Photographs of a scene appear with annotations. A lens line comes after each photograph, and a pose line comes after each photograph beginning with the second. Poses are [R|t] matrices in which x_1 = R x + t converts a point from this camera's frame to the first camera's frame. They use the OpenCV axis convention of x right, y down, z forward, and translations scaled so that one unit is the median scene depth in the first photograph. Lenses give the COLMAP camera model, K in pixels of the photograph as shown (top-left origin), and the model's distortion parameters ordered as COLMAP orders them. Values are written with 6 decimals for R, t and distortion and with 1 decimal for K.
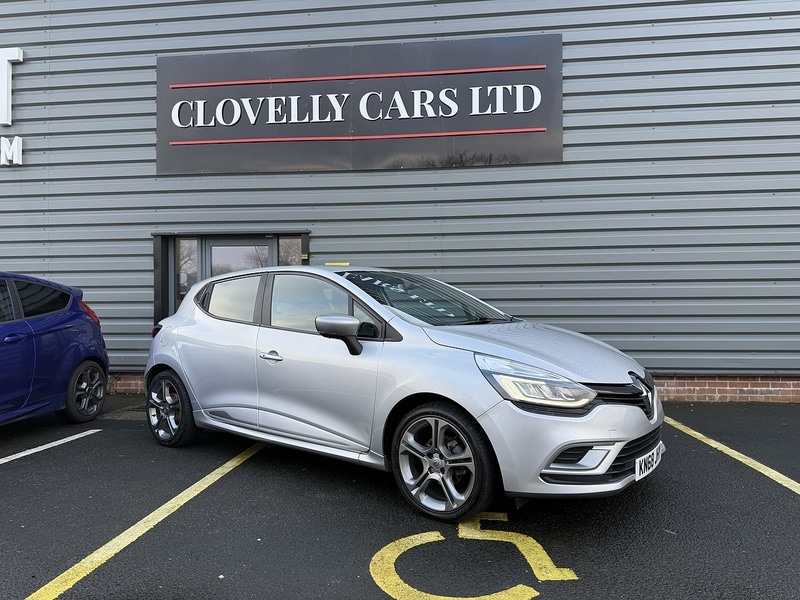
lens RADIAL K [[571.7, 0, 400.0], [0, 571.7, 300.0], [0, 0, 1]] dist [0.079563, -0.119216]
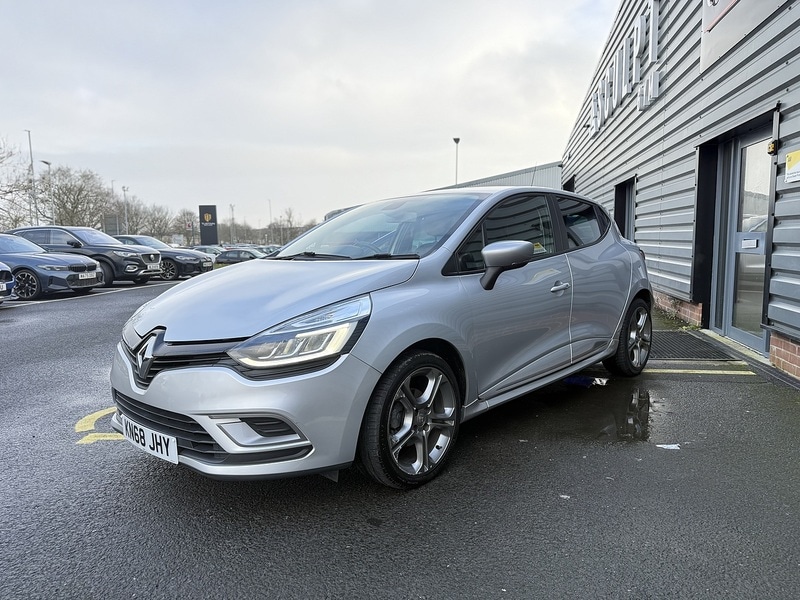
lens RADIAL K [[571.7, 0, 400.0], [0, 571.7, 300.0], [0, 0, 1]] dist [0.079563, -0.119216]
pose [[-0.080195, 0.114770, -0.990150, 0.546923], [0.032622, 0.993119, 0.112472, 0.005990], [0.996245, -0.023281, -0.083388, 0.664125]]
